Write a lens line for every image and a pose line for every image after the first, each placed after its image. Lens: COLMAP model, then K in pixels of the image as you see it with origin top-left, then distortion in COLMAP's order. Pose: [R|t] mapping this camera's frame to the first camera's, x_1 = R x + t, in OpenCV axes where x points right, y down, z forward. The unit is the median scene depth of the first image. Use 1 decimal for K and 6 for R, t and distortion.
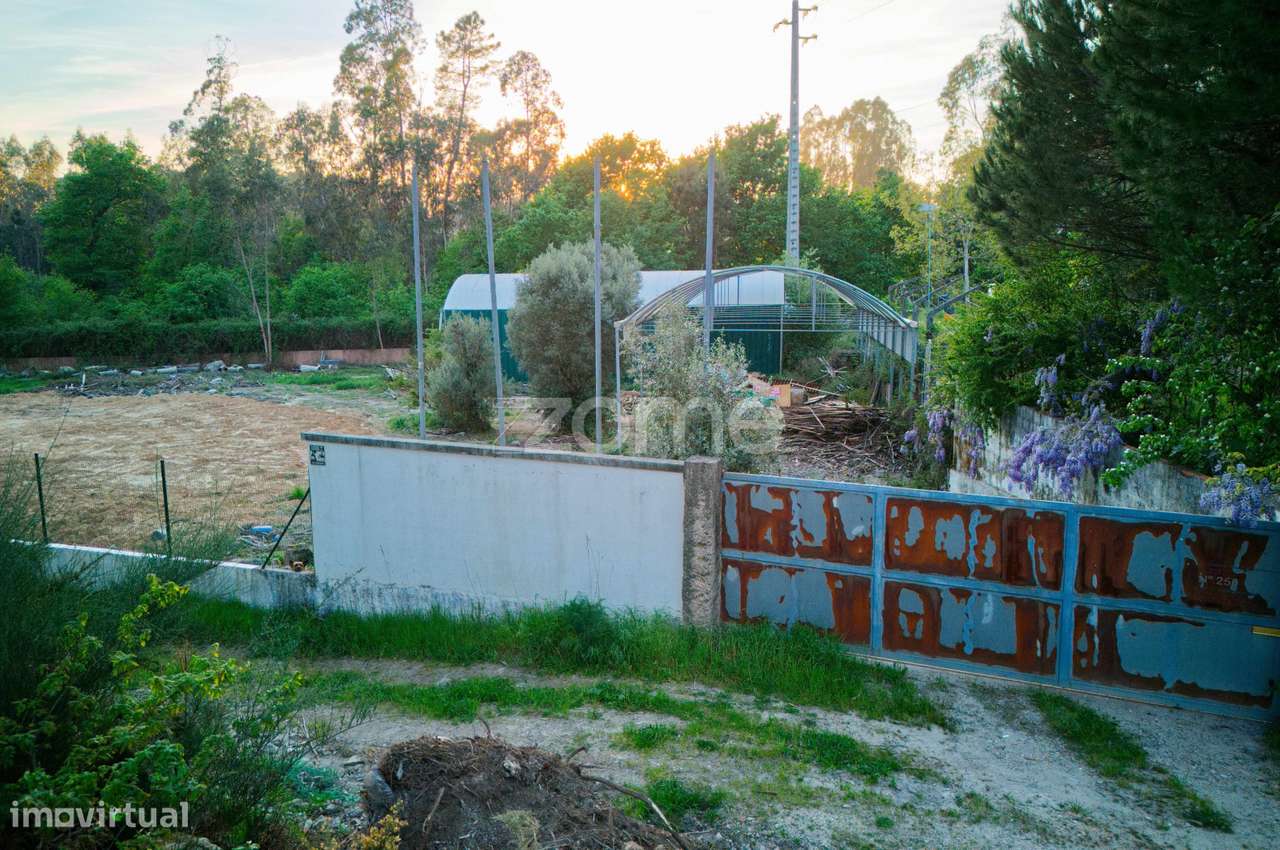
lens RADIAL K [[1063.8, 0, 640.0], [0, 1063.8, 425.0], [0, 0, 1]] dist [0.043082, -0.032928]
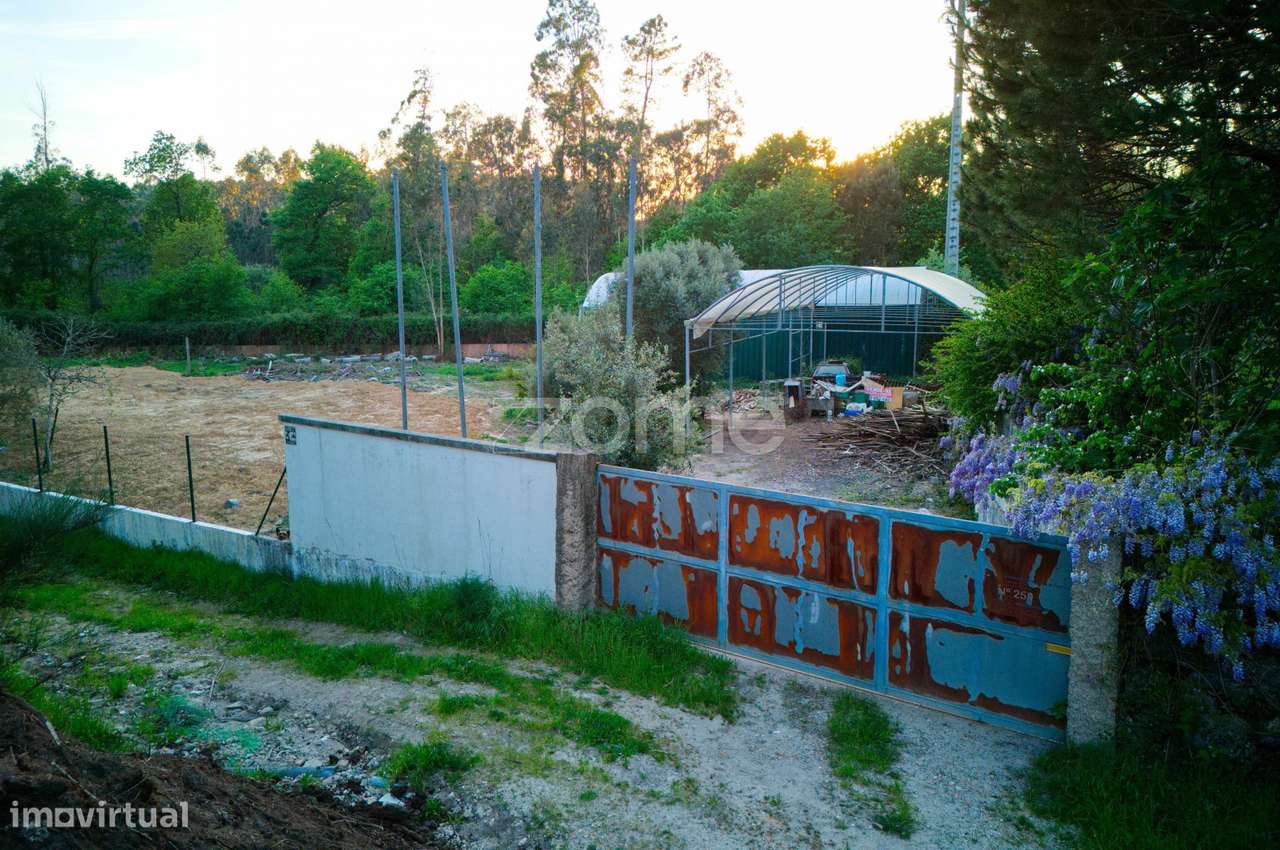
lens RADIAL K [[1063.8, 0, 640.0], [0, 1063.8, 425.0], [0, 0, 1]] dist [0.043082, -0.032928]
pose [[0.978744, 0.034582, -0.202150, 0.316829], [-0.034171, 0.999401, 0.005523, -0.001205], [0.202220, 0.001502, 0.979339, -0.014436]]
